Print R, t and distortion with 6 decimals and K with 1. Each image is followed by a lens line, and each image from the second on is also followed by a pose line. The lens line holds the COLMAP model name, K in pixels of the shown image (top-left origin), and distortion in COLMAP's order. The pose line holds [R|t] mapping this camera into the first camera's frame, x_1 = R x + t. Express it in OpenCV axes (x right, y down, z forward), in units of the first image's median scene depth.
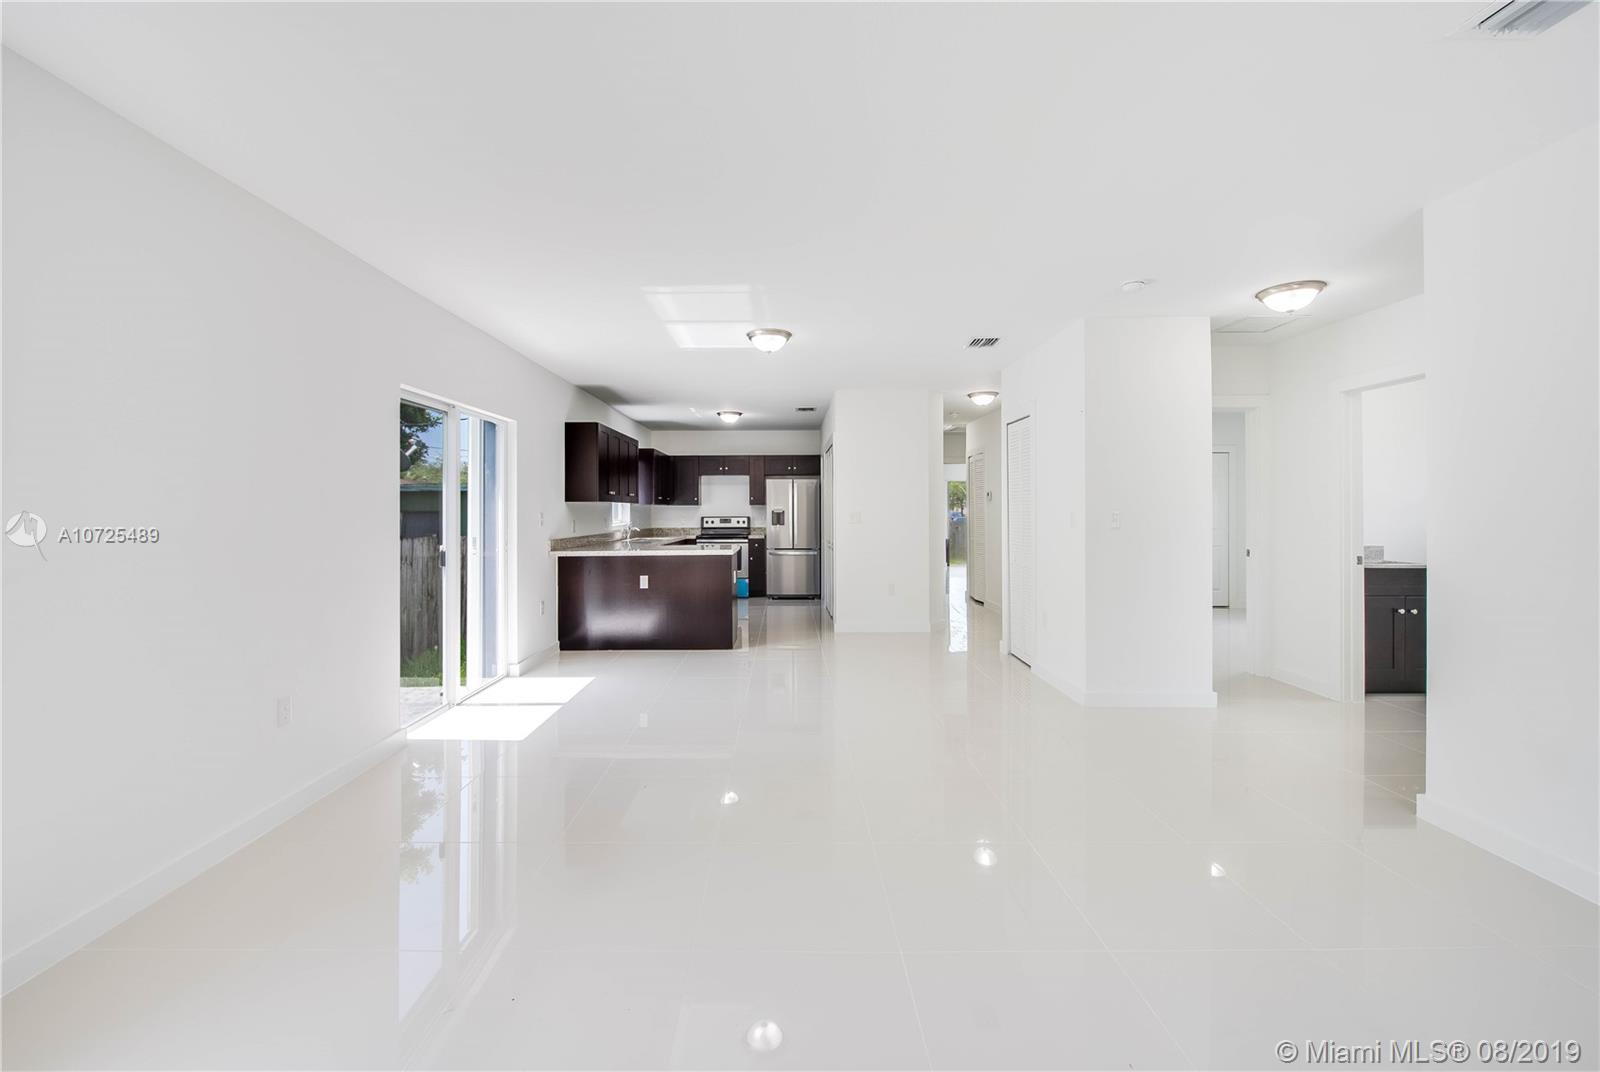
lens RADIAL K [[637.4, 0, 785.5], [0, 637.4, 509.2], [0, 0, 1]] dist [0.011864, -0.011220]
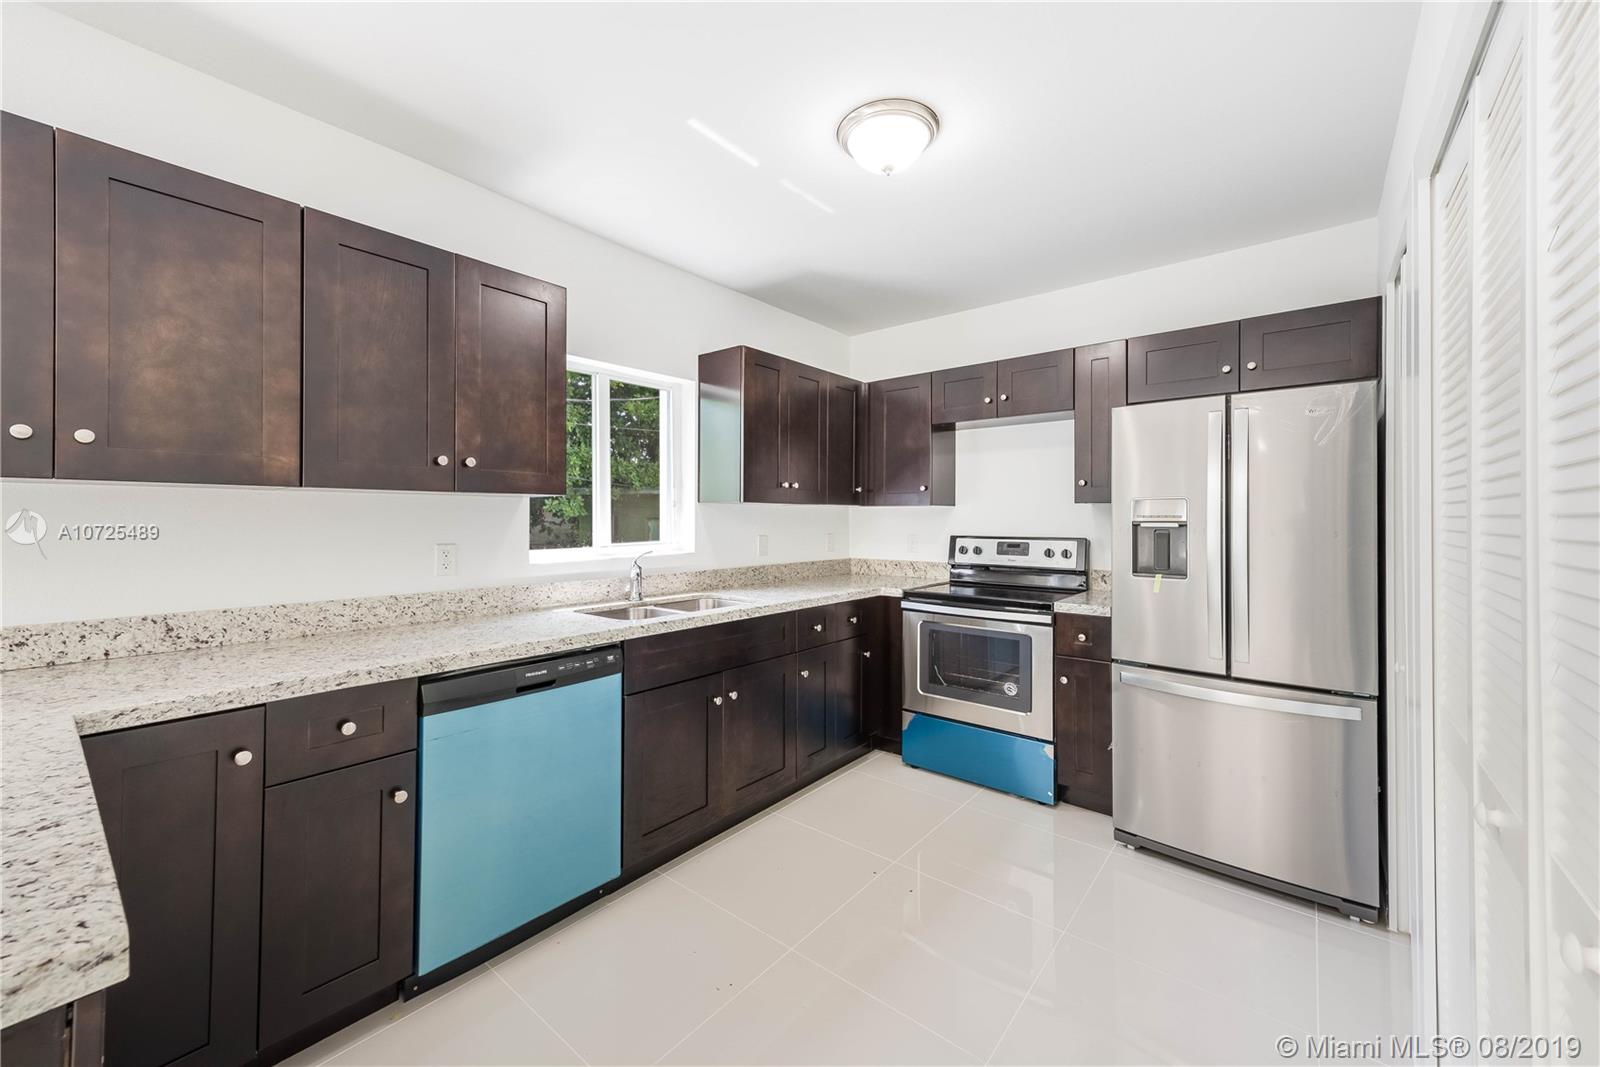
lens RADIAL K [[619.2, 0, 811.2], [0, 619.2, 521.4], [0, 0, 1]] dist [0.013052, -0.004206]
pose [[0.781399, 0.006342, -0.624000, 0.041128], [-0.002213, 0.999970, 0.007393, 0.001147], [0.624028, -0.004396, 0.781389, 0.811998]]
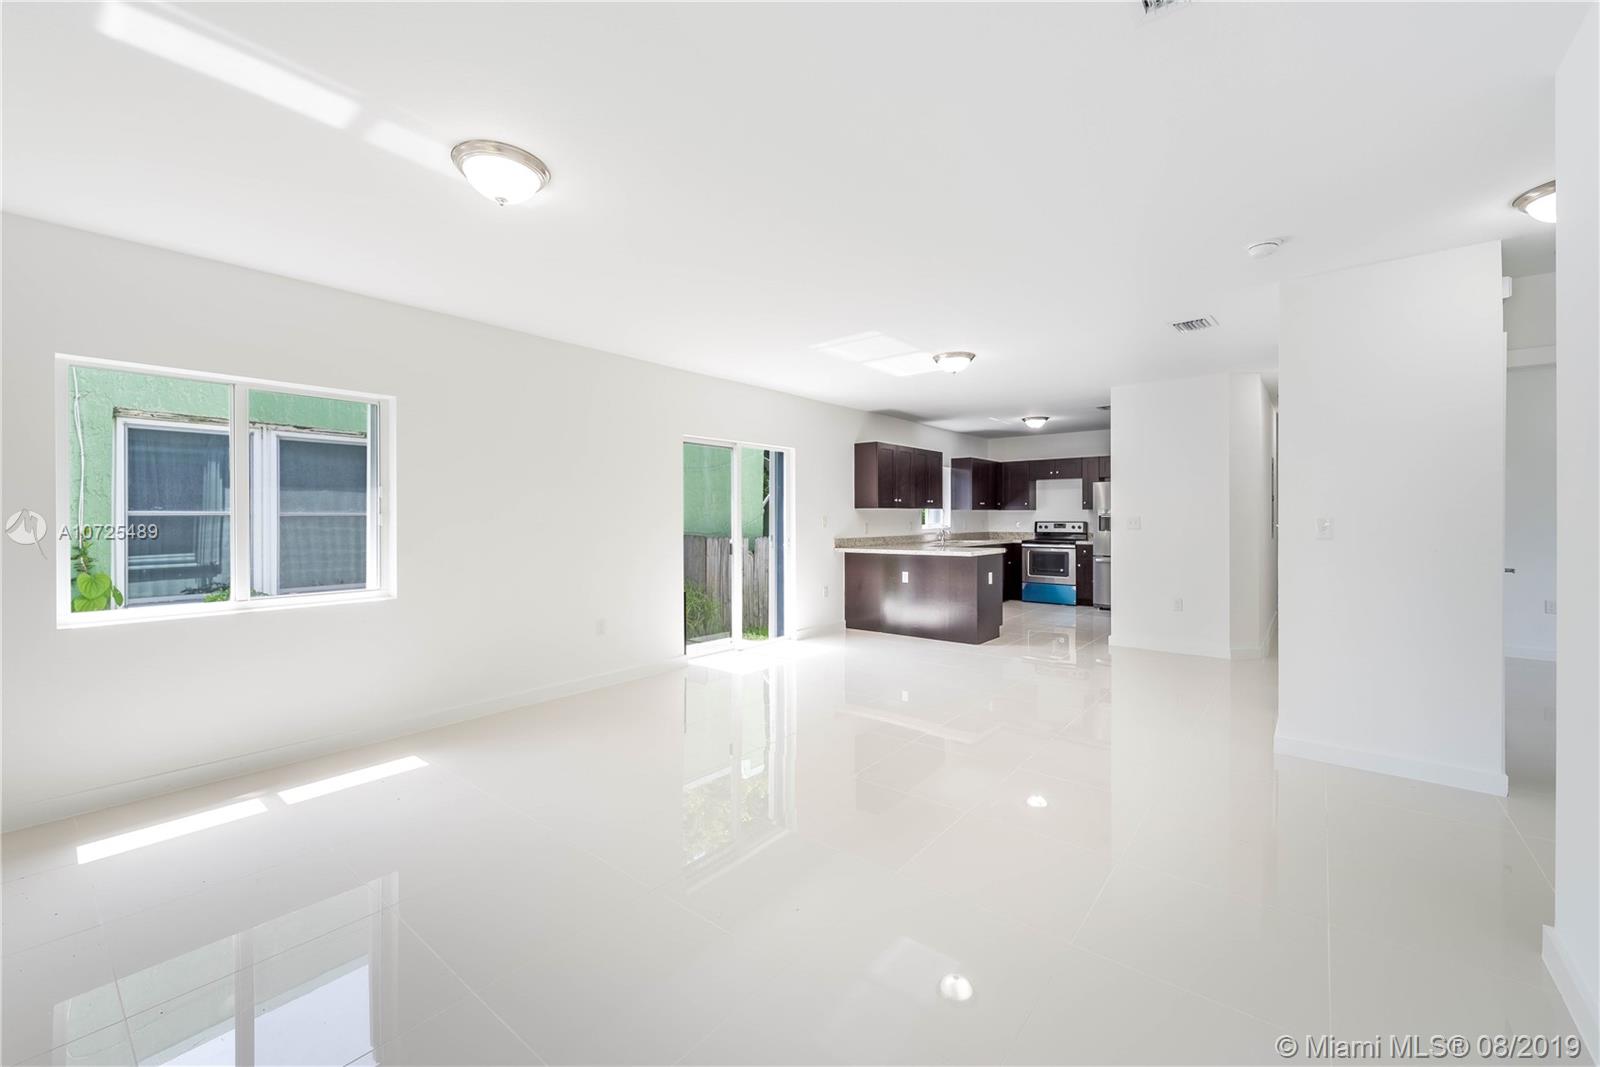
lens RADIAL K [[639.2, 0, 796.4], [0, 639.2, 518.3], [0, 0, 1]] dist [-0.000259, -0.000391]
pose [[0.771995, 0.002510, -0.635624, 0.267215], [0.002167, 0.999976, 0.006581, -0.000687], [0.635625, -0.006458, 0.771971, -0.017497]]
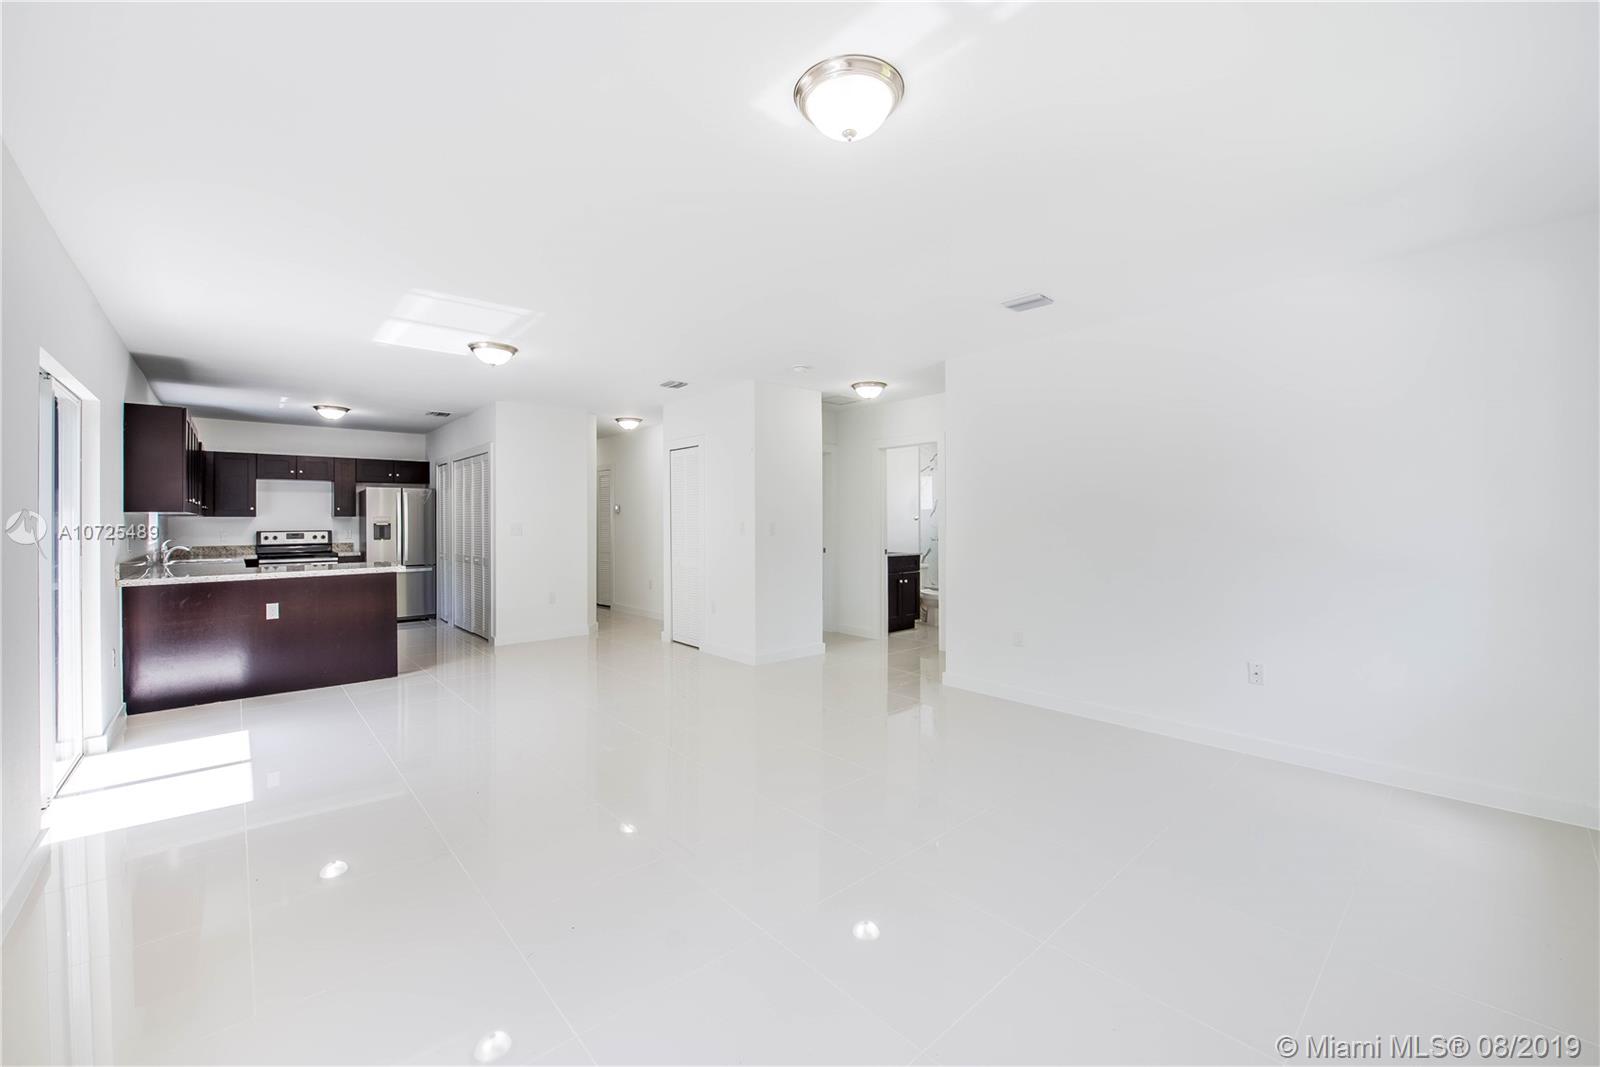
lens RADIAL K [[639.2, 0, 796.4], [0, 639.2, 518.3], [0, 0, 1]] dist [-0.000259, -0.000391]
pose [[0.747545, 0.001239, 0.664210, -0.194027], [0.001810, 0.999991, -0.003903, 0.000216], [-0.664209, 0.004120, 0.747535, -0.040767]]
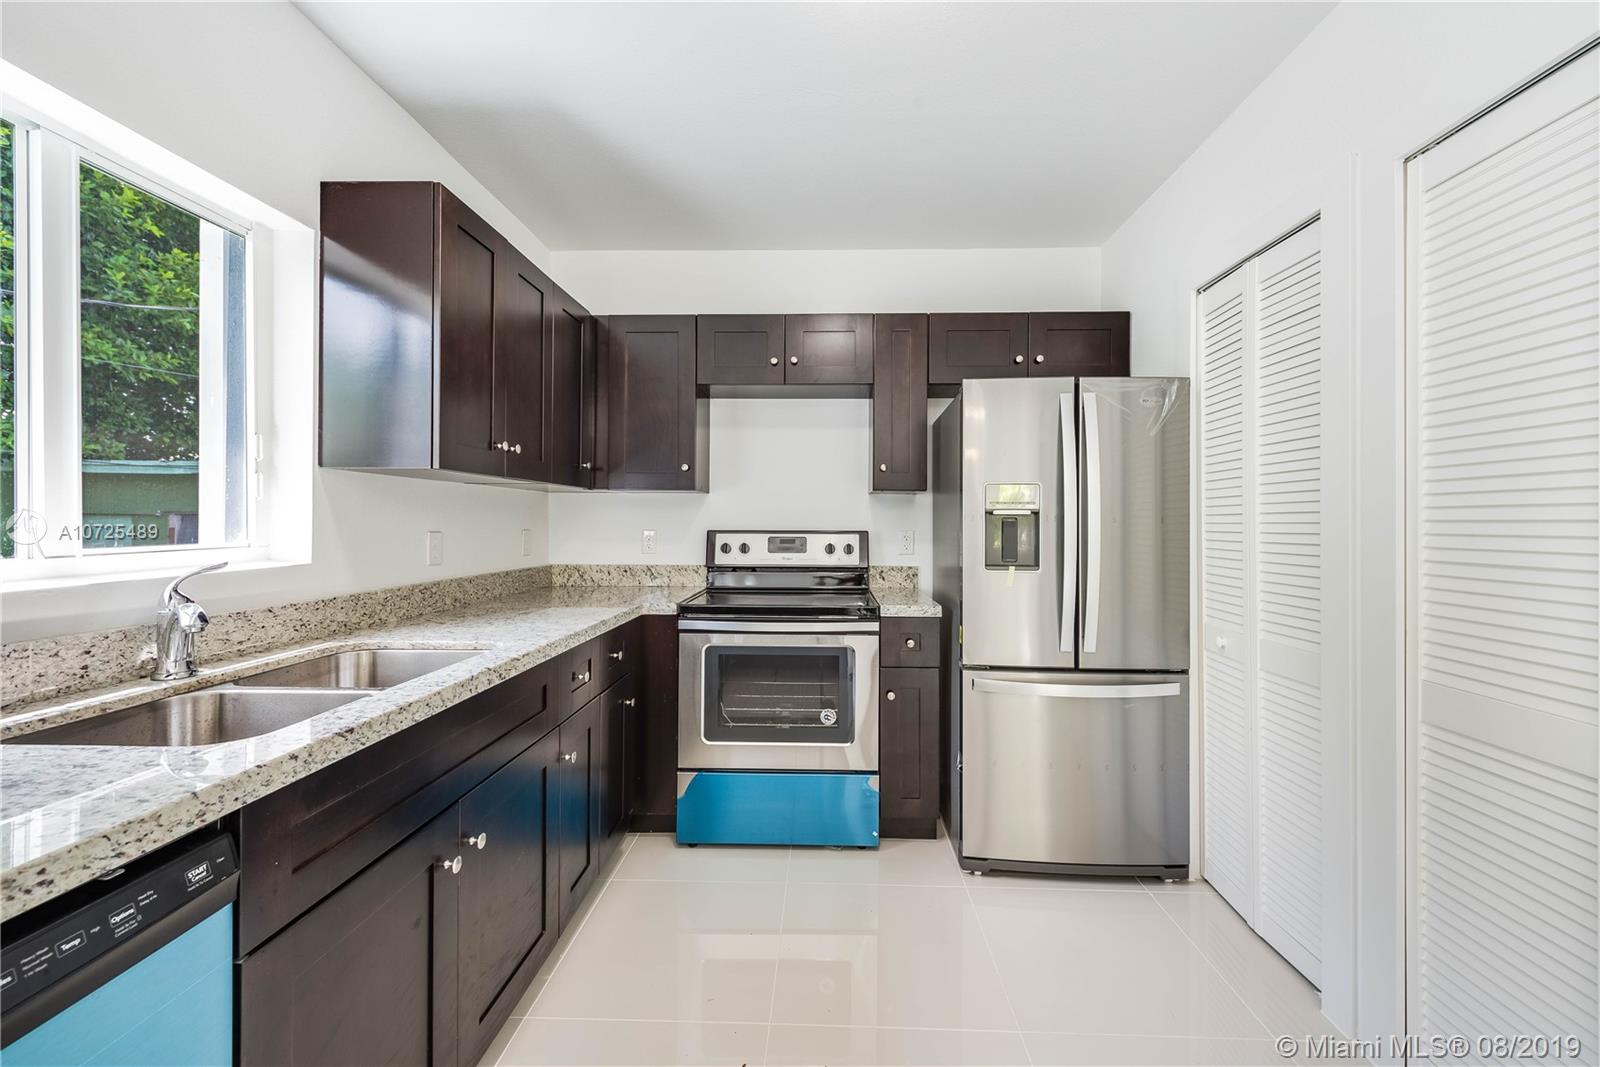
lens RADIAL K [[619.2, 0, 811.2], [0, 619.2, 521.4], [0, 0, 1]] dist [0.013052, -0.004206]
pose [[0.999705, 0.006987, -0.023248, -0.093918], [-0.006996, 0.999975, -0.000301, 0.009106], [0.023246, 0.000463, 0.999730, 0.873374]]
